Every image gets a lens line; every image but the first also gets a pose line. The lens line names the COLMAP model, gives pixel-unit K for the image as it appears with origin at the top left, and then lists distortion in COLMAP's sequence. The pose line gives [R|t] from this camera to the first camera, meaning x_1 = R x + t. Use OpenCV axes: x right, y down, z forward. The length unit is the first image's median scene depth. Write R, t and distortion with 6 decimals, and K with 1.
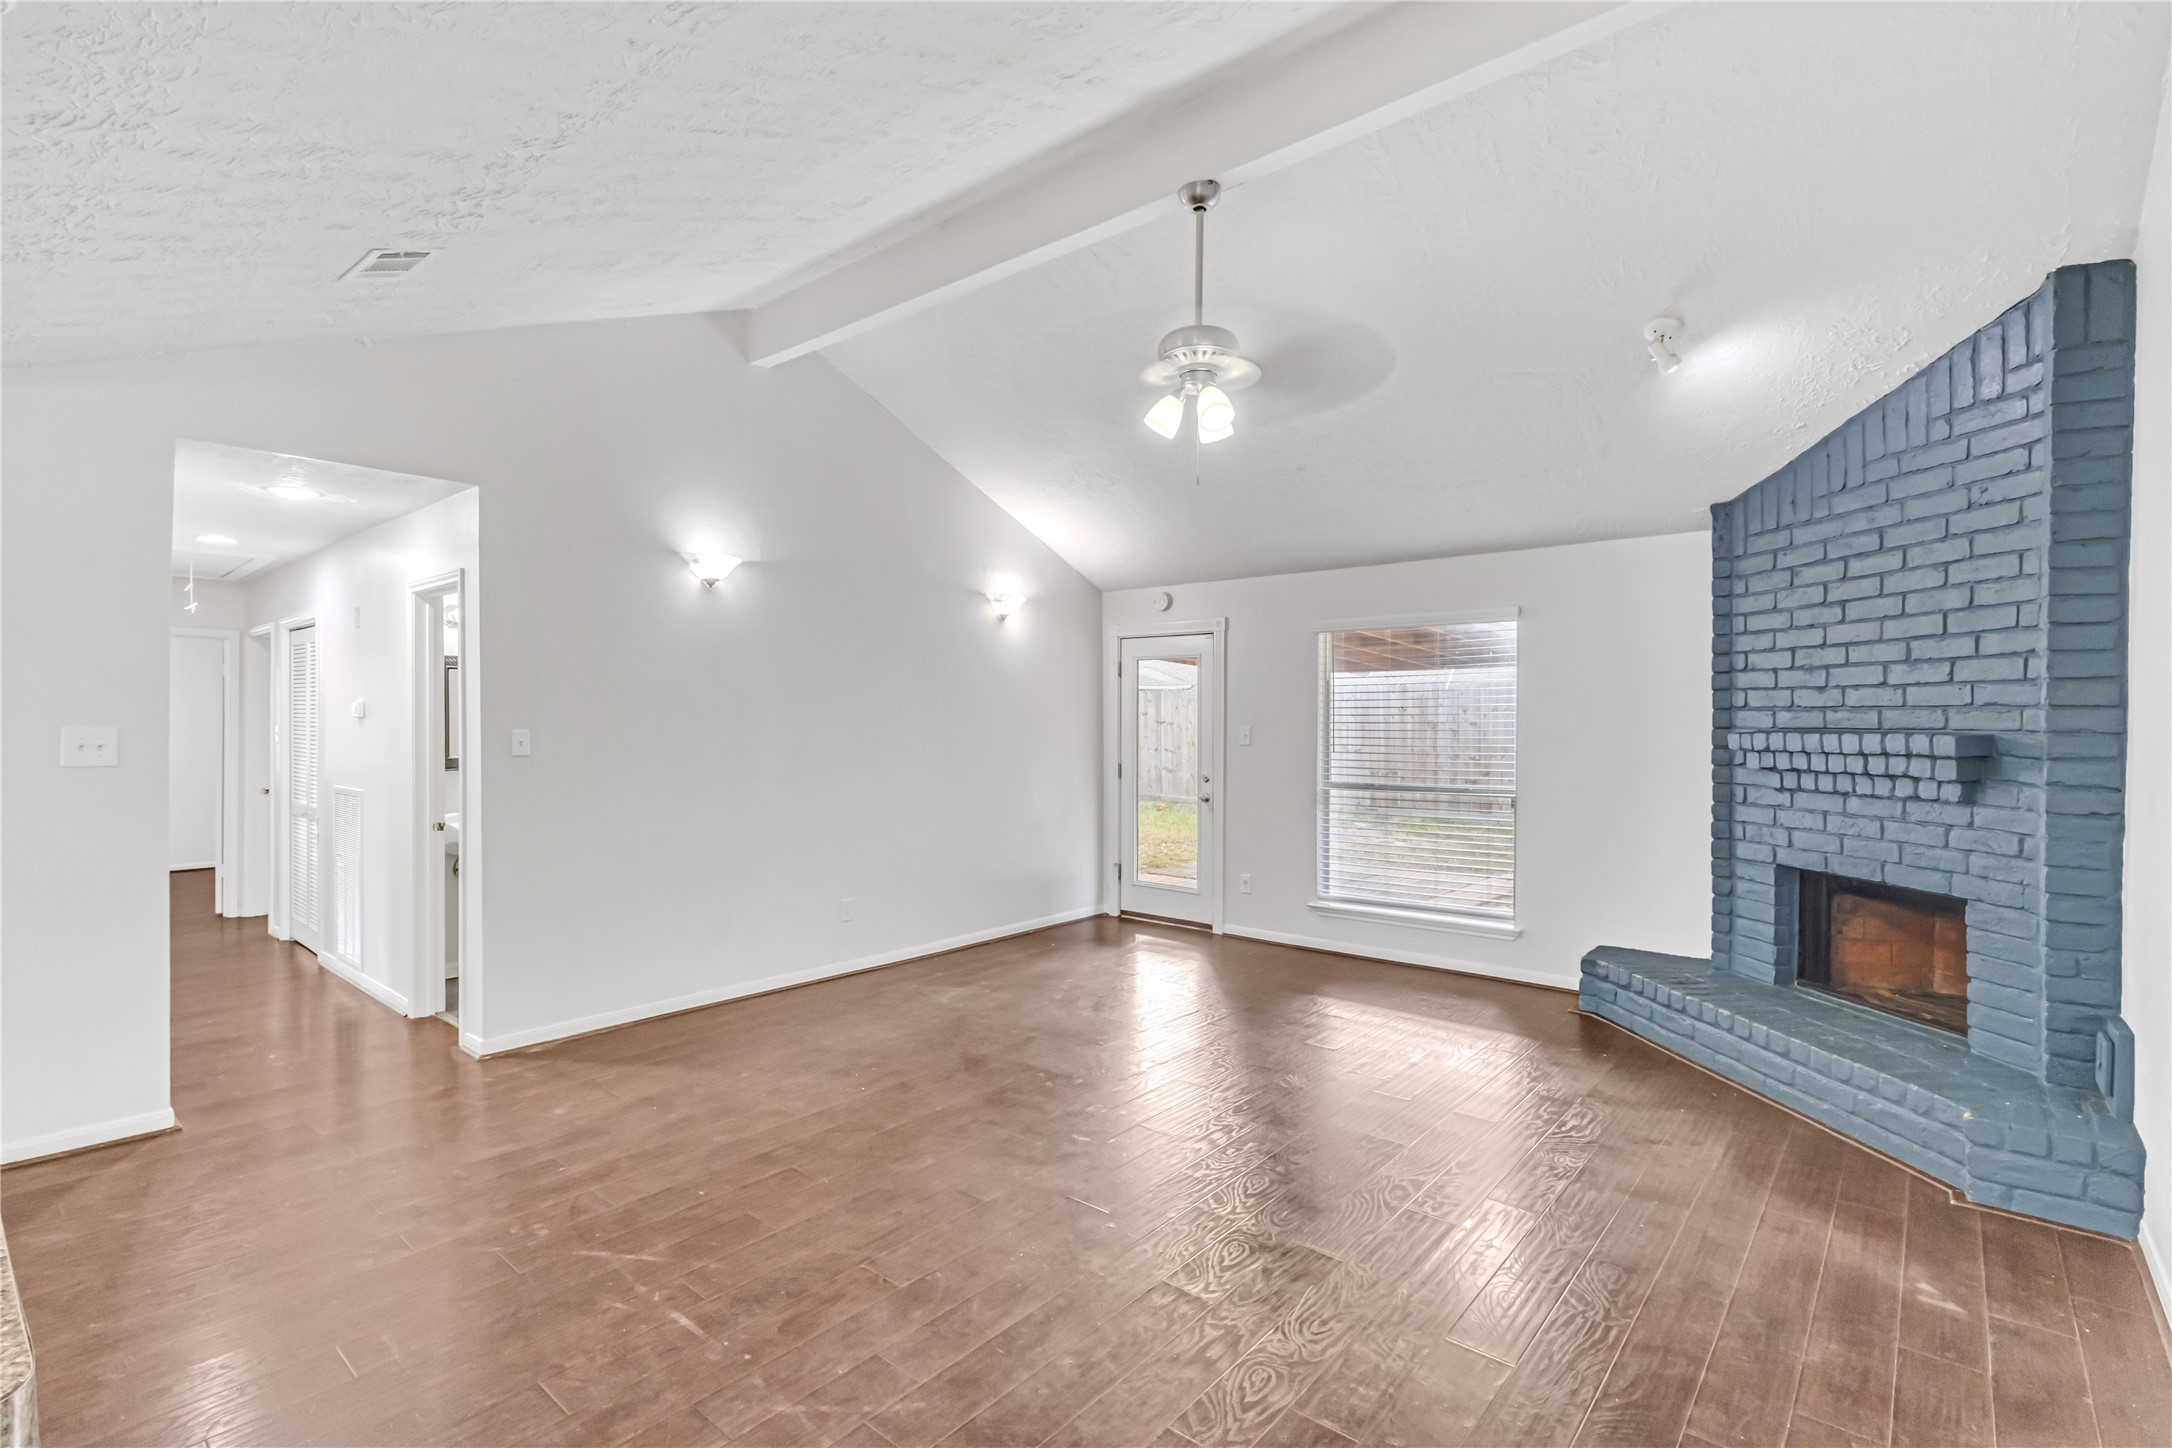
lens RADIAL K [[997.9, 0, 1080.7], [0, 997.9, 731.3], [0, 0, 1]] dist [0.000326, 0.000157]
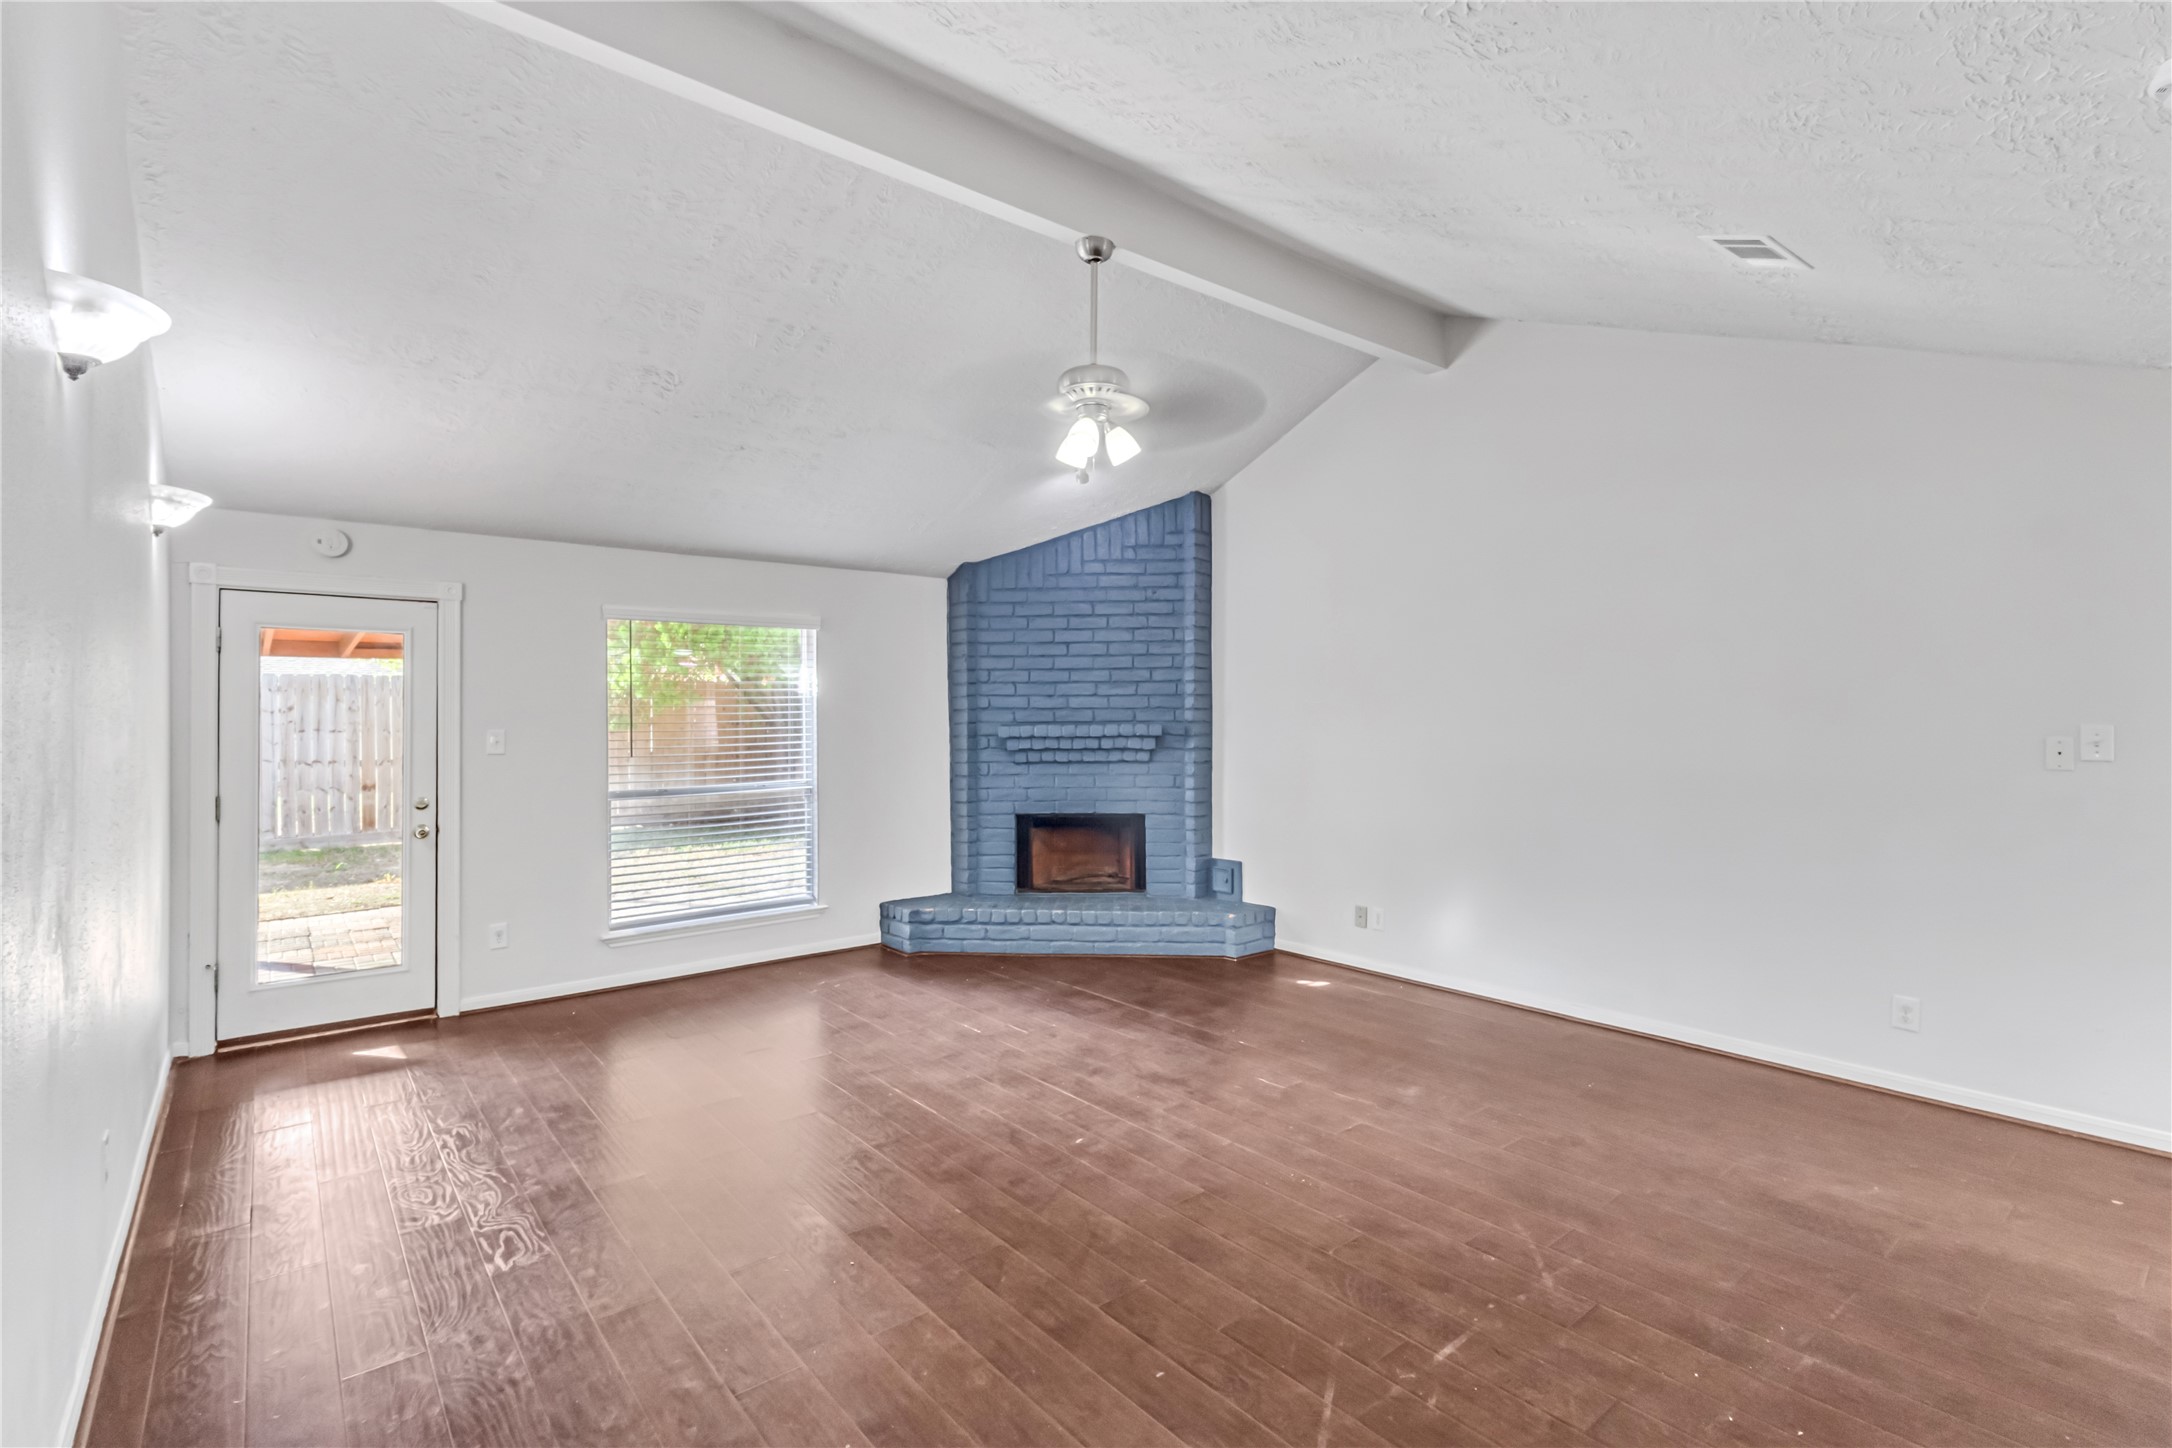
lens RADIAL K [[1010.7, 0, 1080.9], [0, 1010.7, 700.3], [0, 0, 1]] dist [-0.002122, 0.000046]
pose [[0.179720, 0.010764, 0.983659, -0.871245], [0.018555, 0.999725, -0.014330, -0.013673], [-0.983543, 0.020827, 0.179471, 0.712839]]
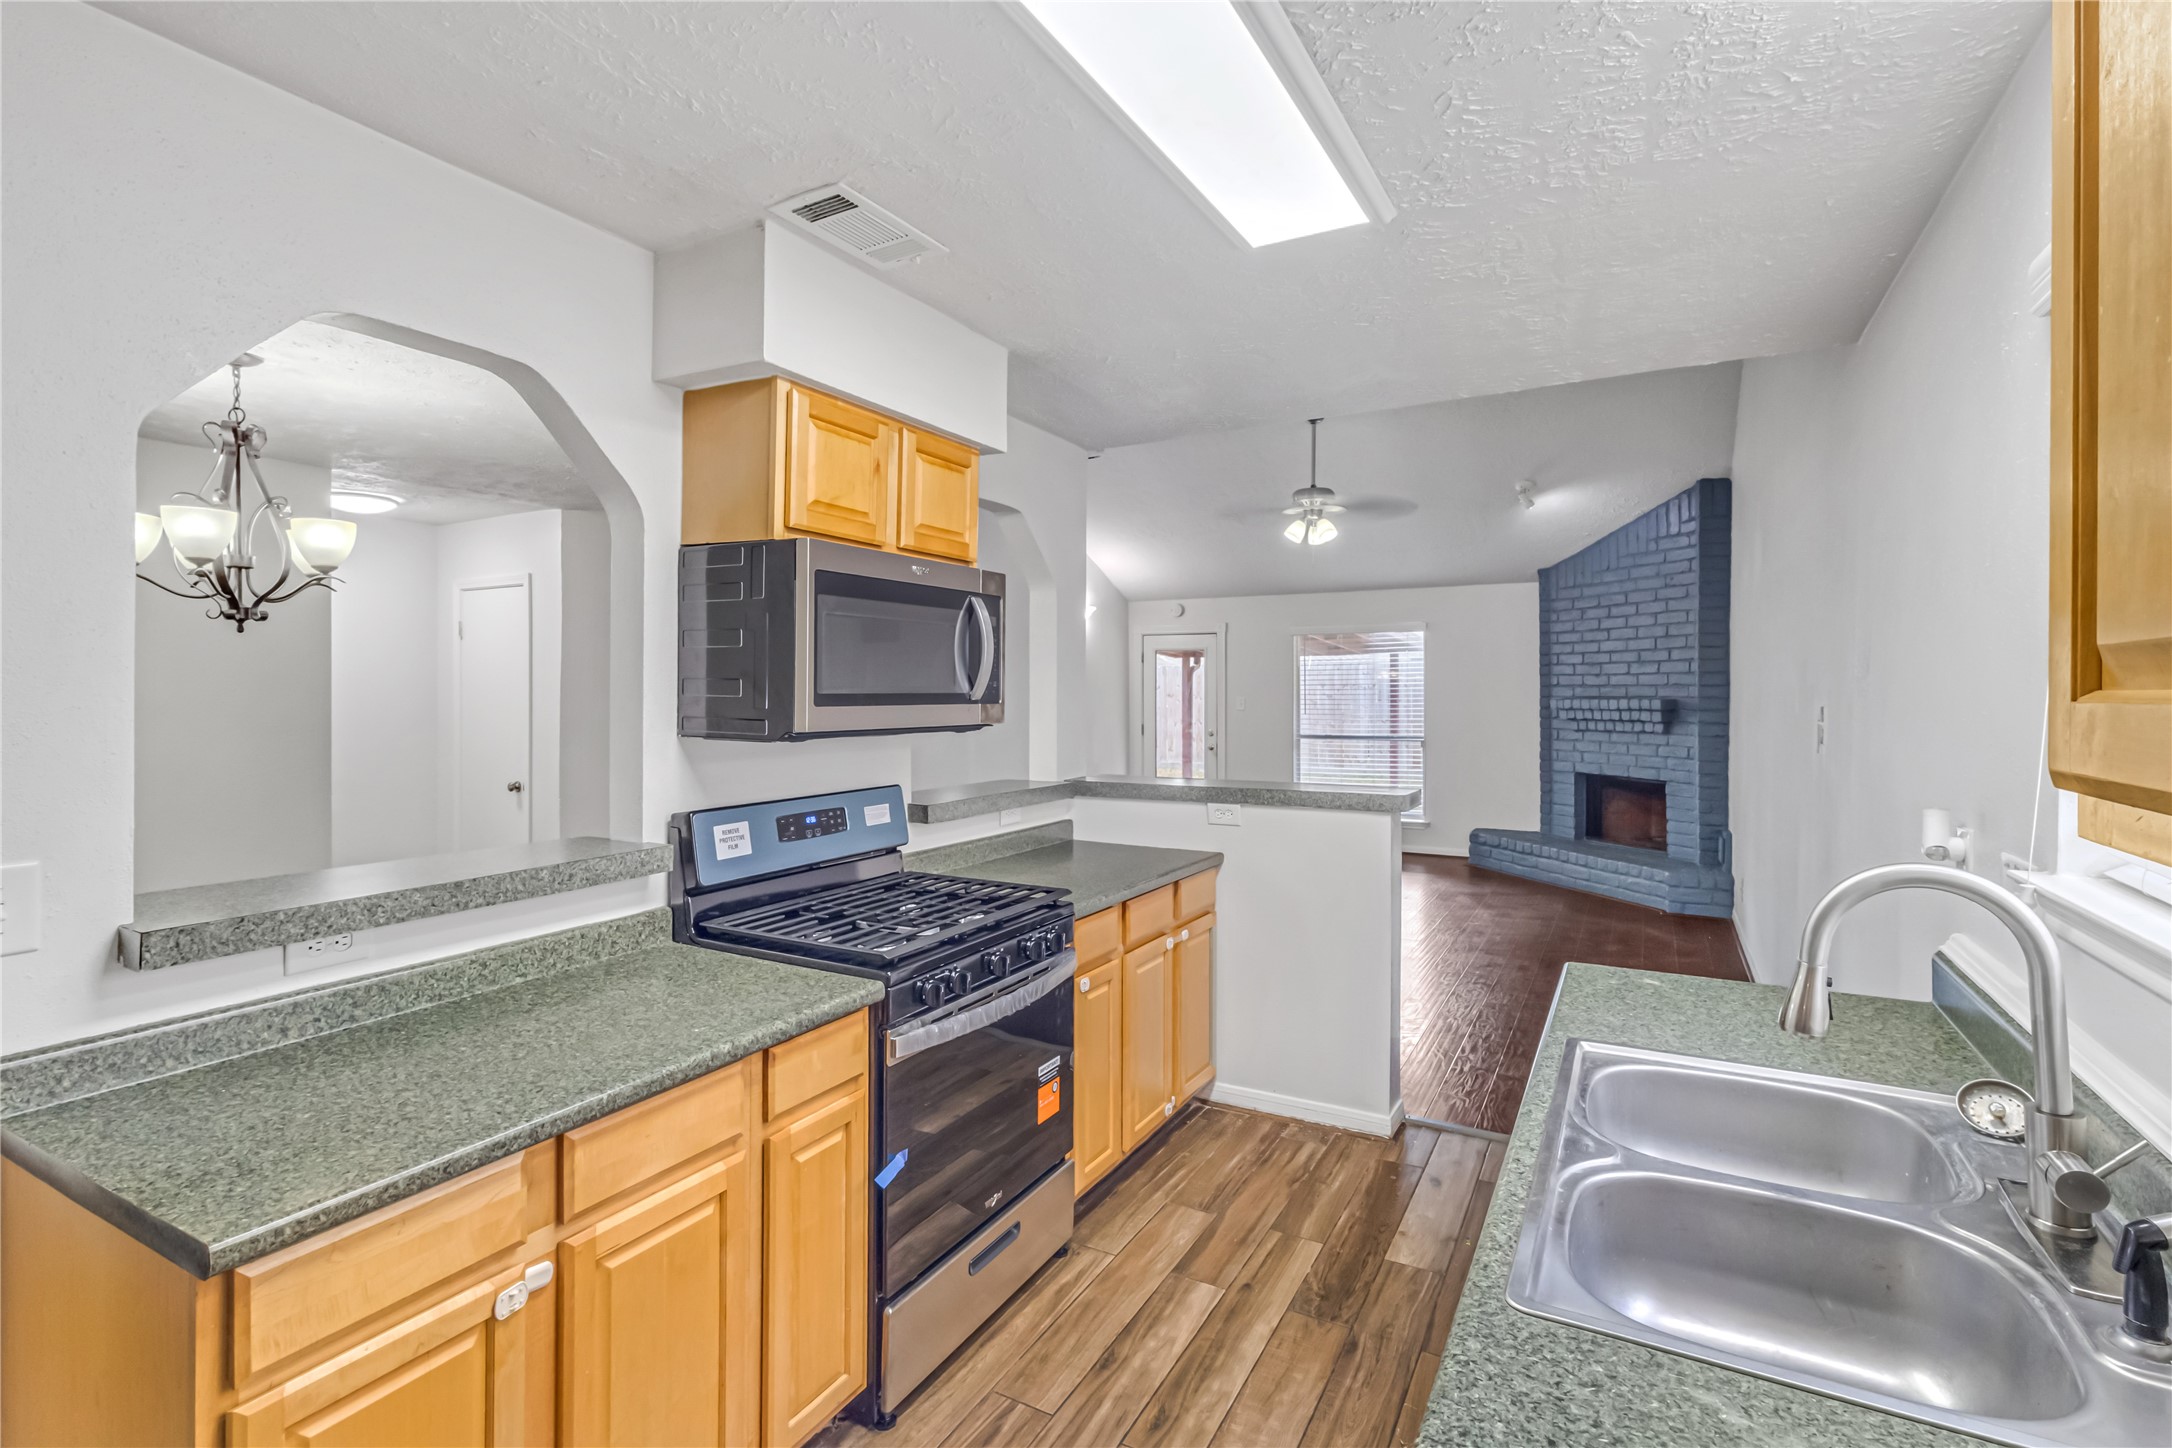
lens RADIAL K [[1010.7, 0, 1080.9], [0, 1010.7, 700.3], [0, 0, 1]] dist [-0.002122, 0.000046]
pose [[0.980290, -0.004745, 0.197508, -0.607587], [0.005818, 0.999971, -0.004855, 0.007822], [-0.197480, 0.005909, 0.980289, -0.692216]]
